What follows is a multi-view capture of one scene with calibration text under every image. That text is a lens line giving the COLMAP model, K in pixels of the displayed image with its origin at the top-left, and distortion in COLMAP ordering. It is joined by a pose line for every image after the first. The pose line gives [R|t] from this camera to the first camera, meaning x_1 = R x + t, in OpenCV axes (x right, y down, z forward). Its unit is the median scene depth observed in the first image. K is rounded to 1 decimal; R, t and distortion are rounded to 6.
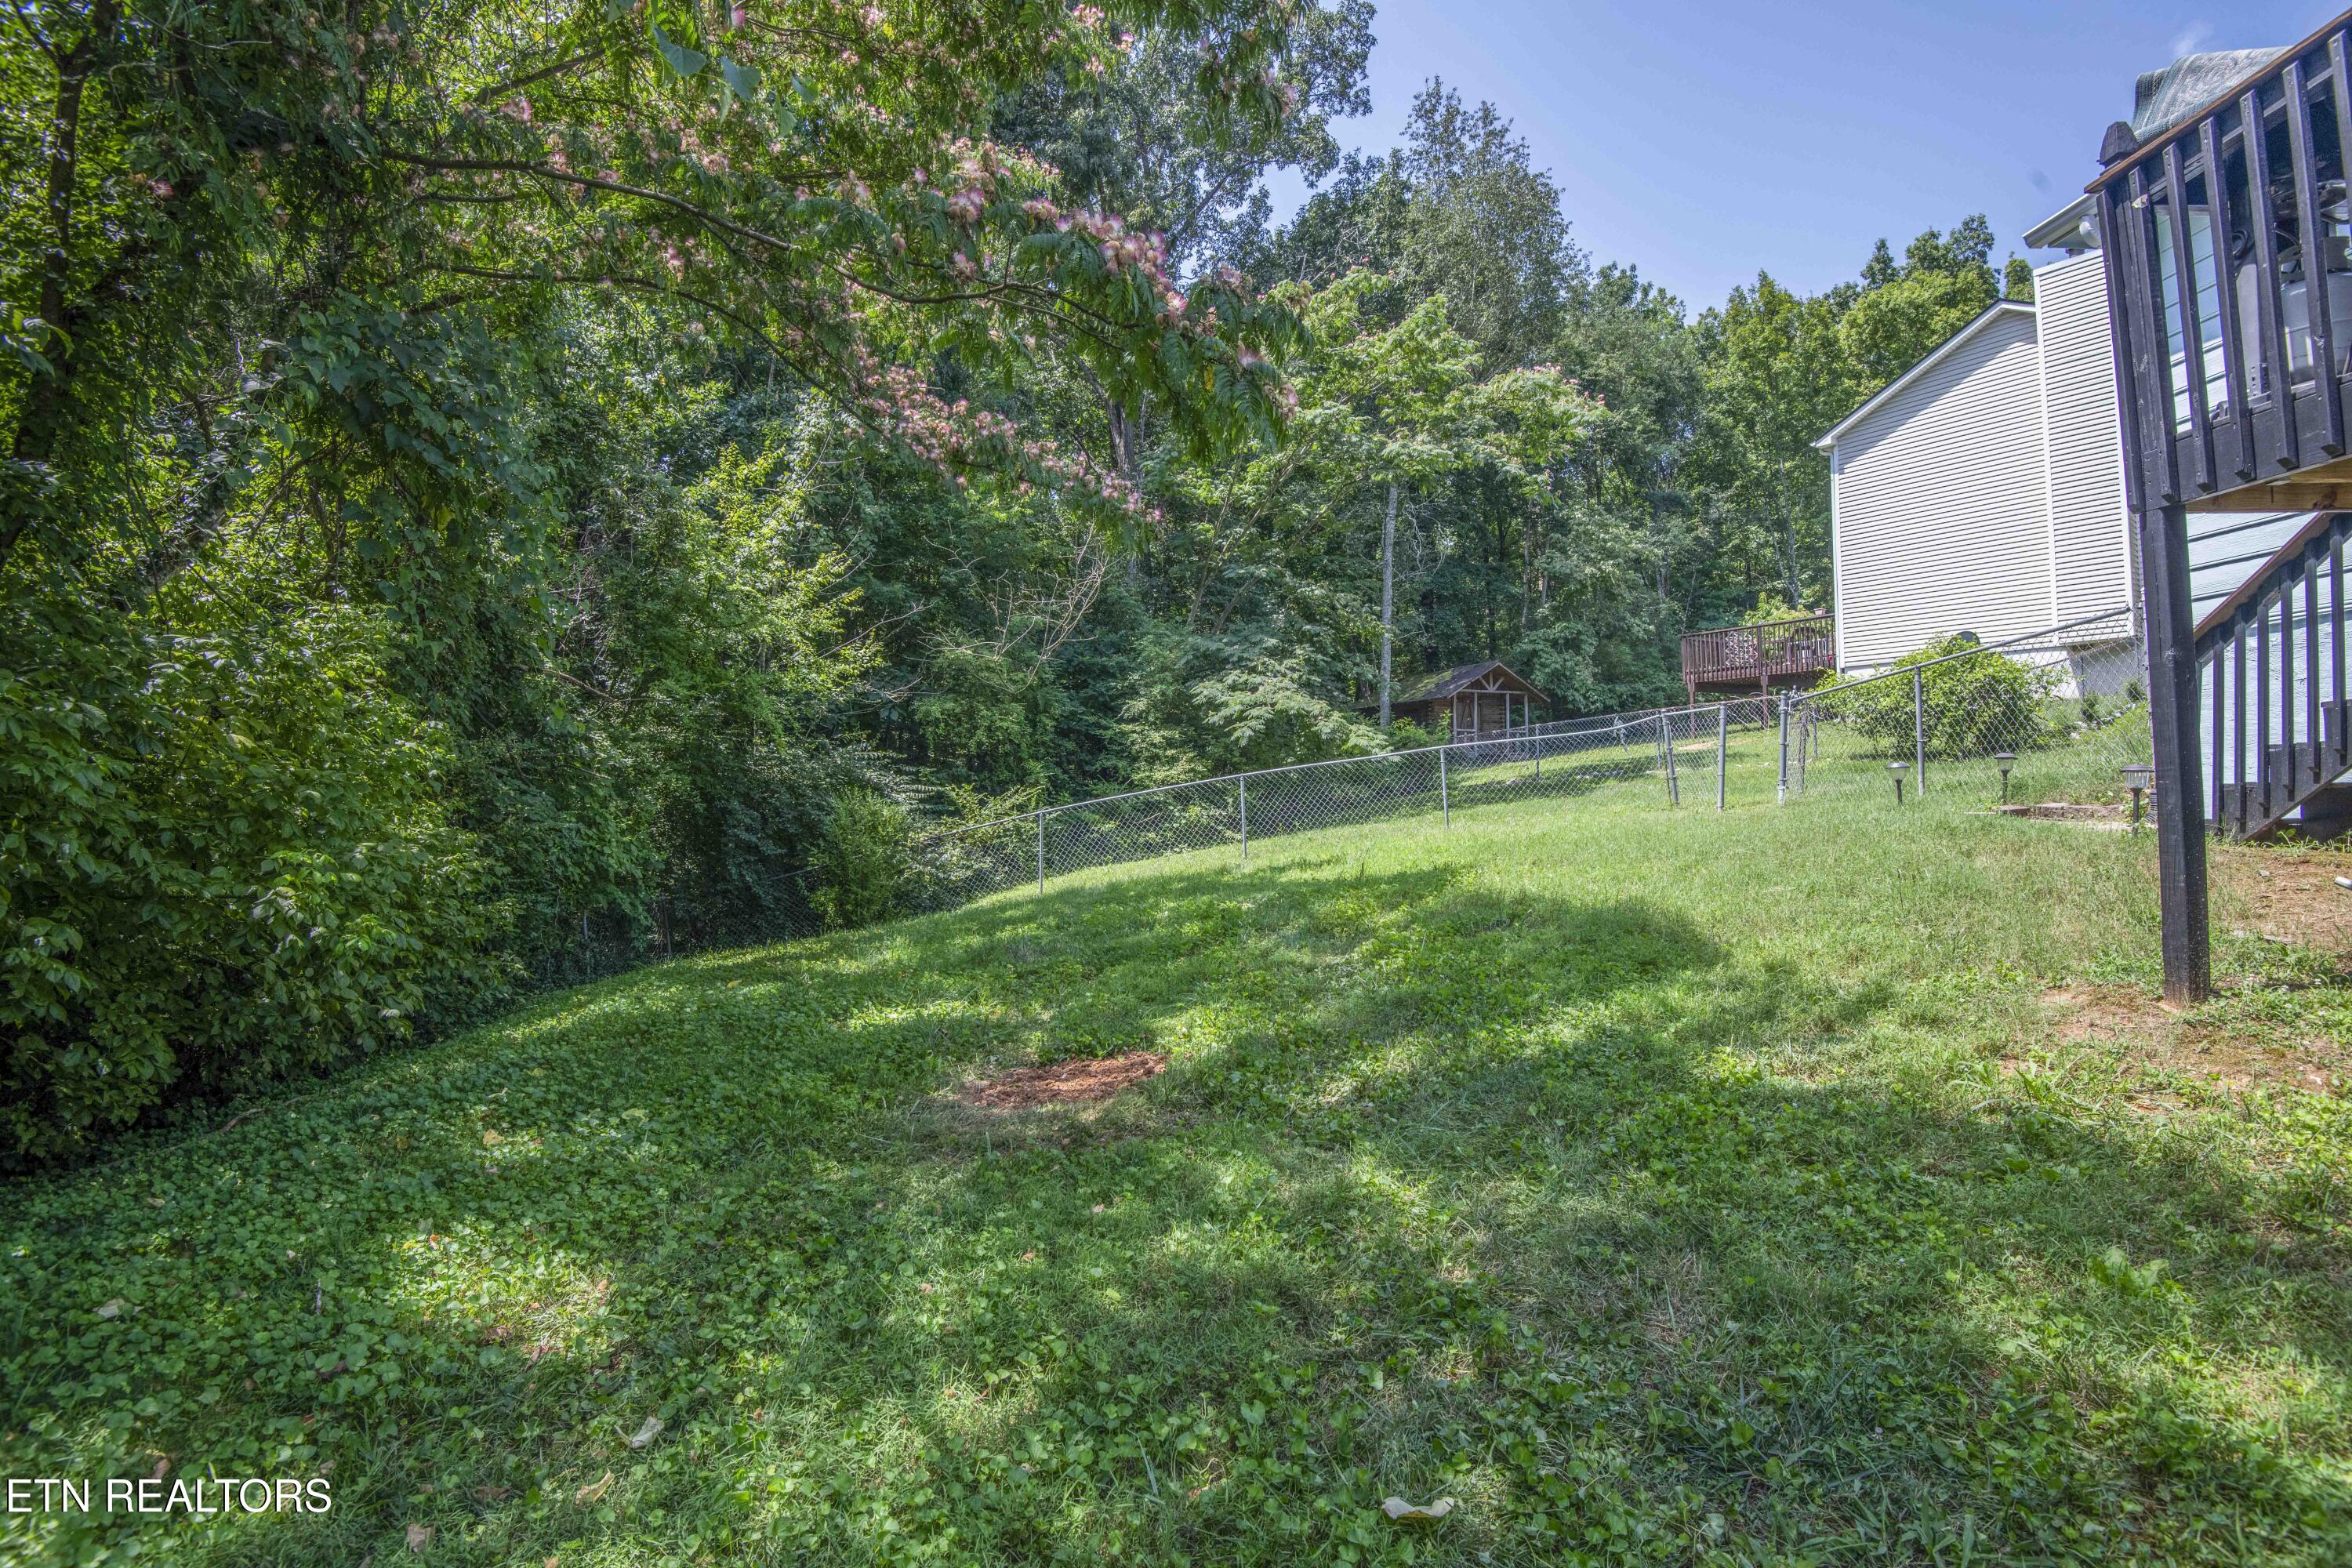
lens RADIAL K [[1093.1, 0, 1176.0], [0, 1093.1, 784.0], [0, 0, 1]] dist [-0.013637, -0.022071]
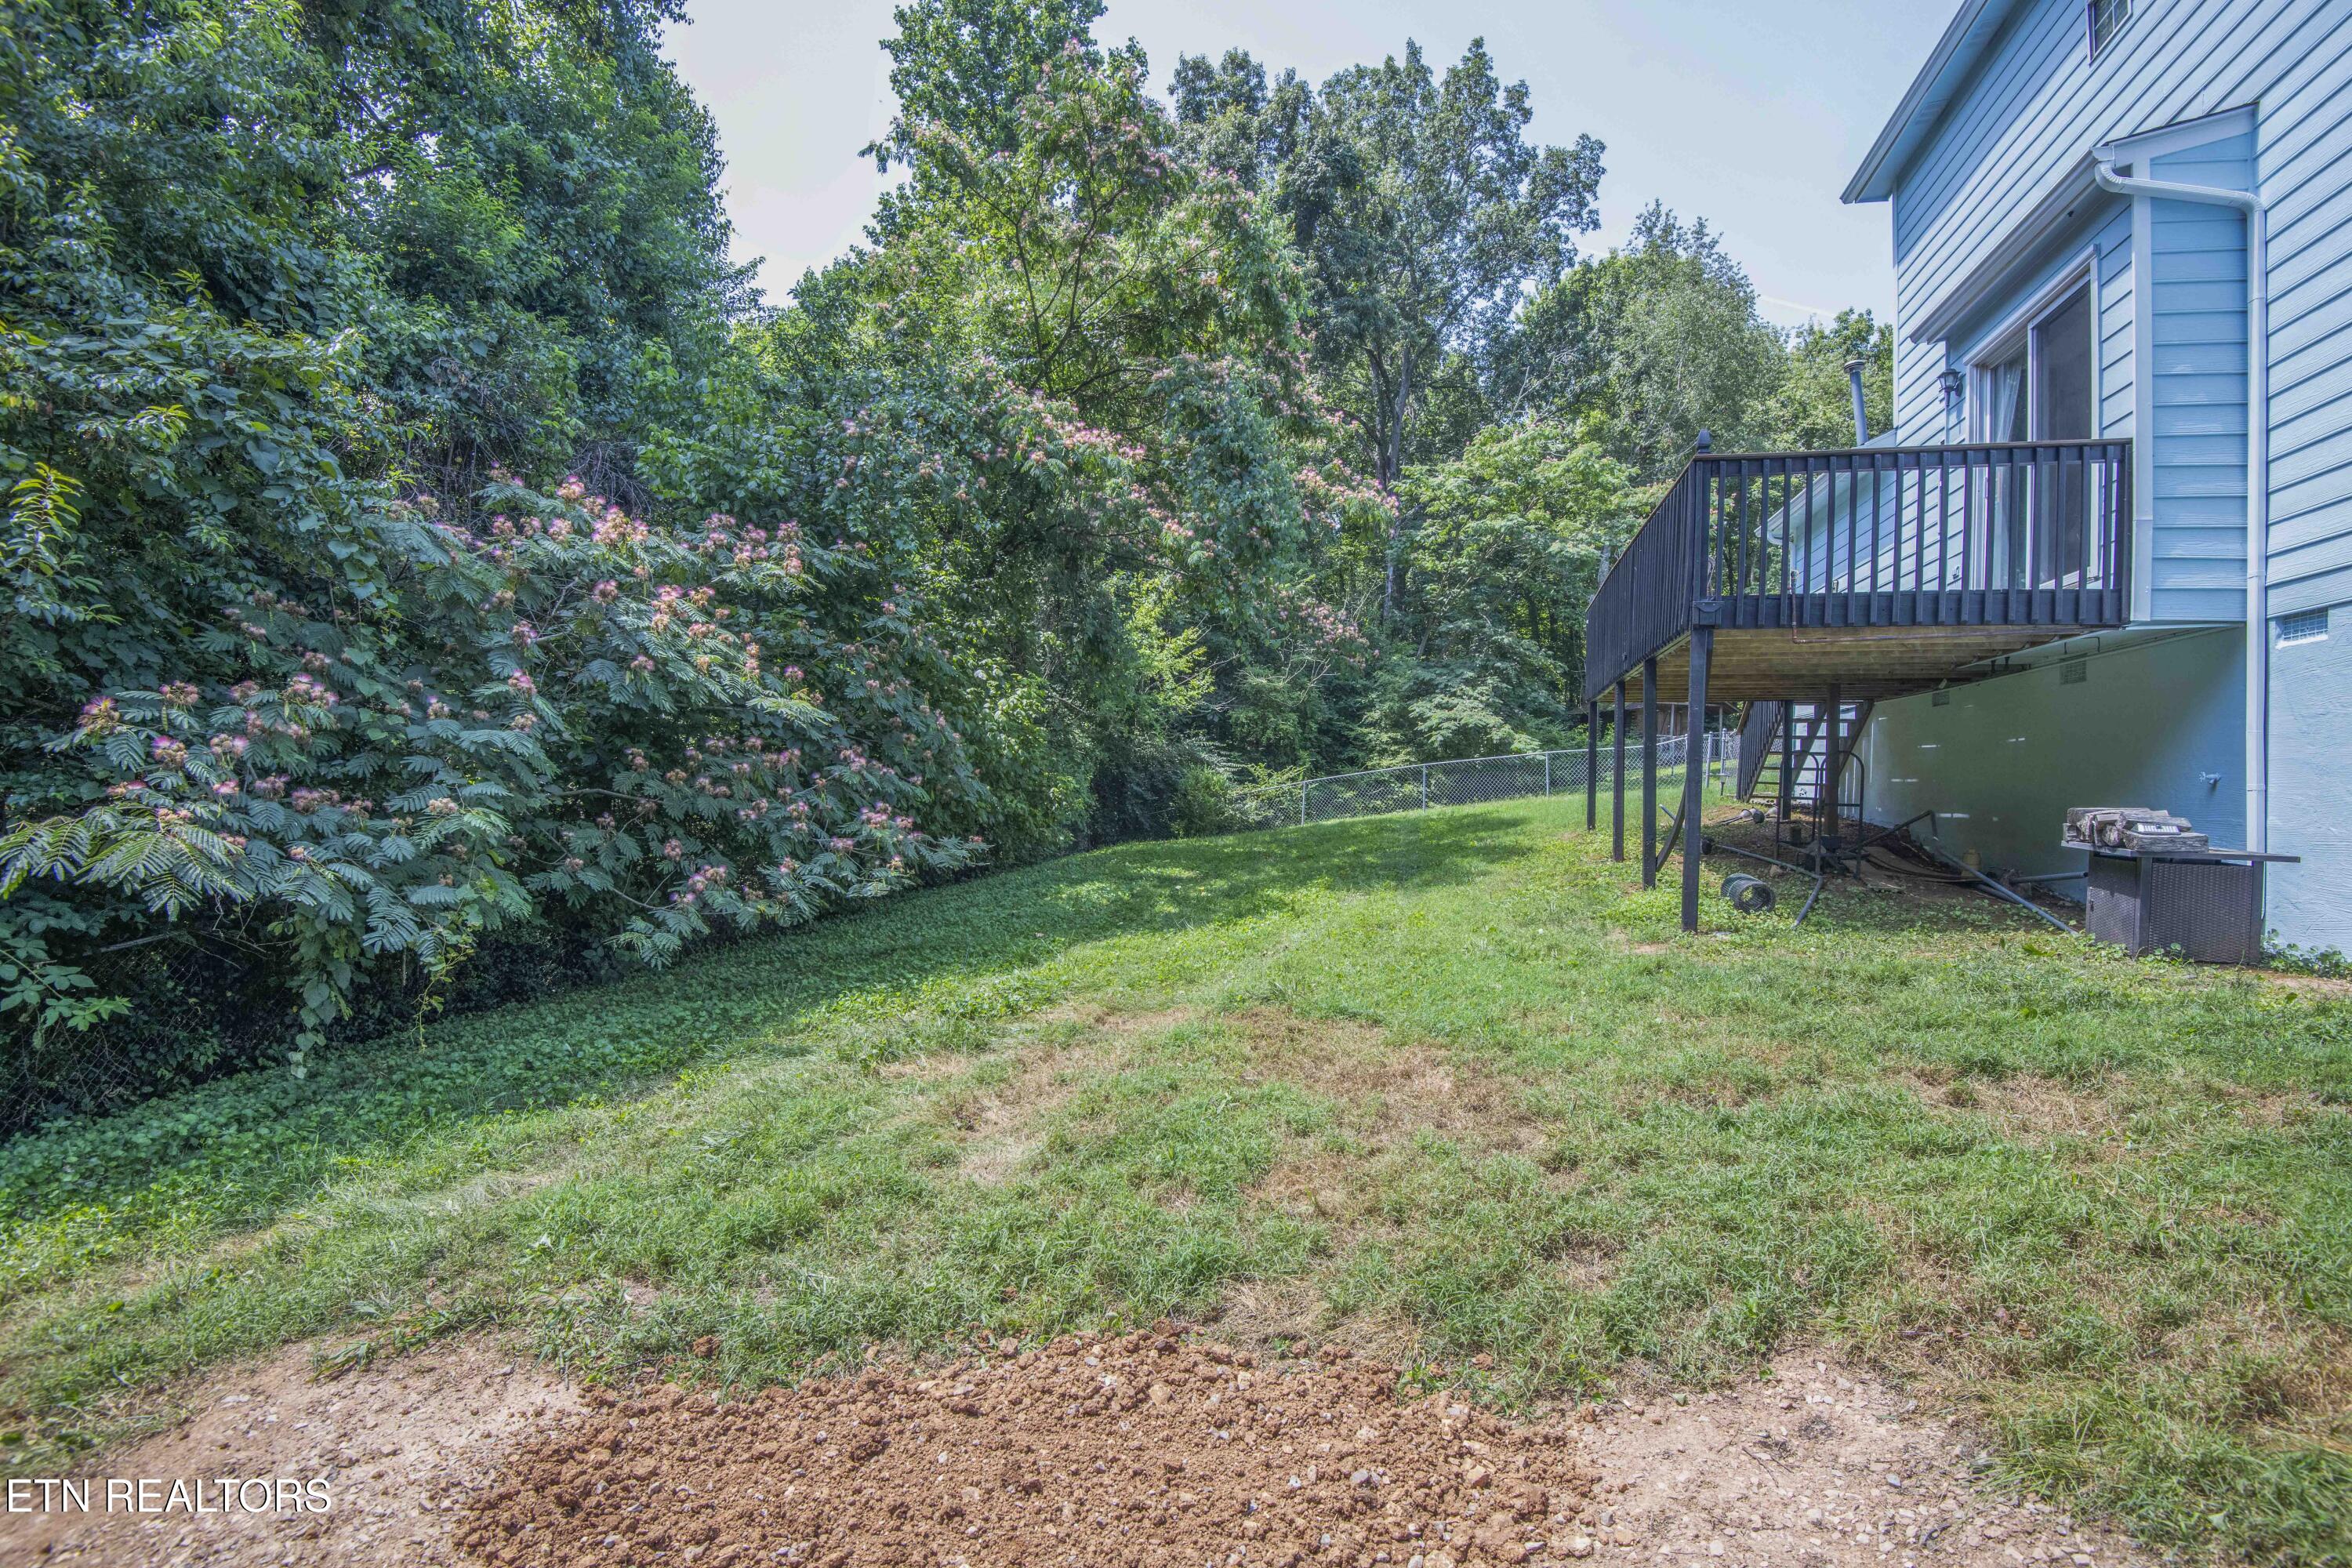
lens RADIAL K [[1093.1, 0, 1176.0], [0, 1093.1, 784.0], [0, 0, 1]] dist [-0.013637, -0.022071]
pose [[0.967534, 0.045797, -0.248556, 0.082779], [-0.041228, 0.998872, 0.023559, -0.002410], [0.249354, -0.012547, 0.968331, -0.542386]]
